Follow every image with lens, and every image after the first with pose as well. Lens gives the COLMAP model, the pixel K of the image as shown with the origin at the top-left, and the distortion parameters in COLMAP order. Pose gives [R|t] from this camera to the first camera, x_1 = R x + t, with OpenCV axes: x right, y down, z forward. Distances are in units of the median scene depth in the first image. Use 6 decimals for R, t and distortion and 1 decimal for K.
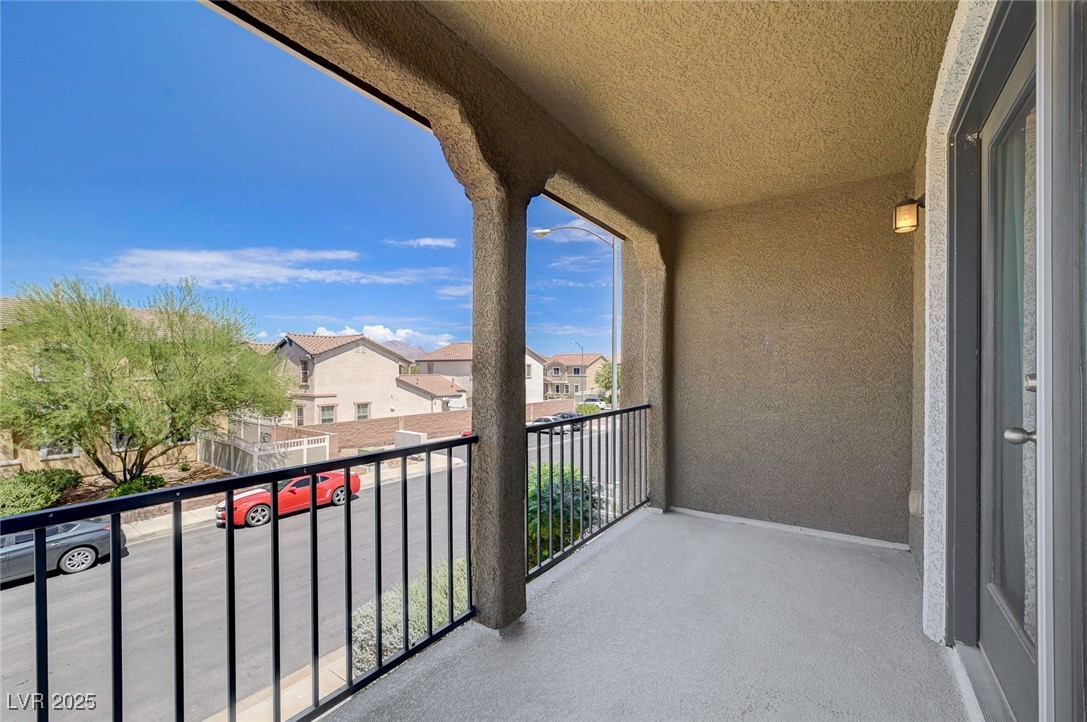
lens RADIAL K [[435.7, 0, 546.9], [0, 435.7, 368.3], [0, 0, 1]] dist [-0.009523, -0.000237]
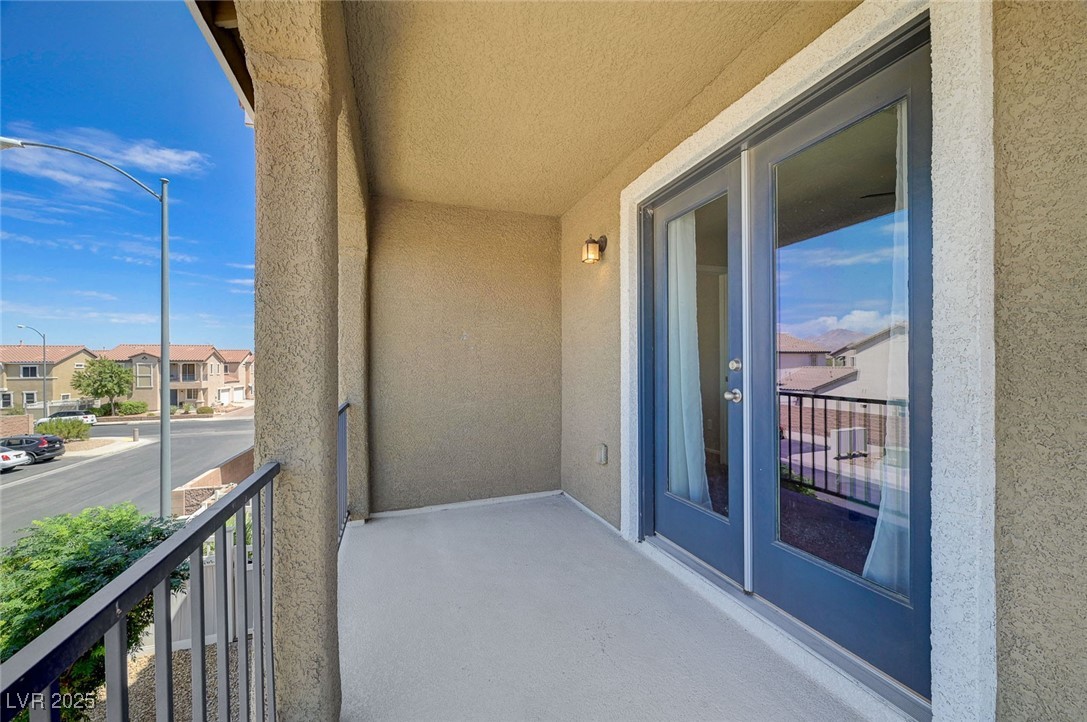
lens RADIAL K [[435.7, 0, 545.6], [0, 435.7, 365.6], [0, 0, 1]] dist [-0.009523, -0.000237]
pose [[0.580072, -0.003584, 0.814557, -0.253777], [0.004317, 0.999990, 0.001325, 0.009650], [-0.814554, 0.002748, 0.580082, 0.189326]]
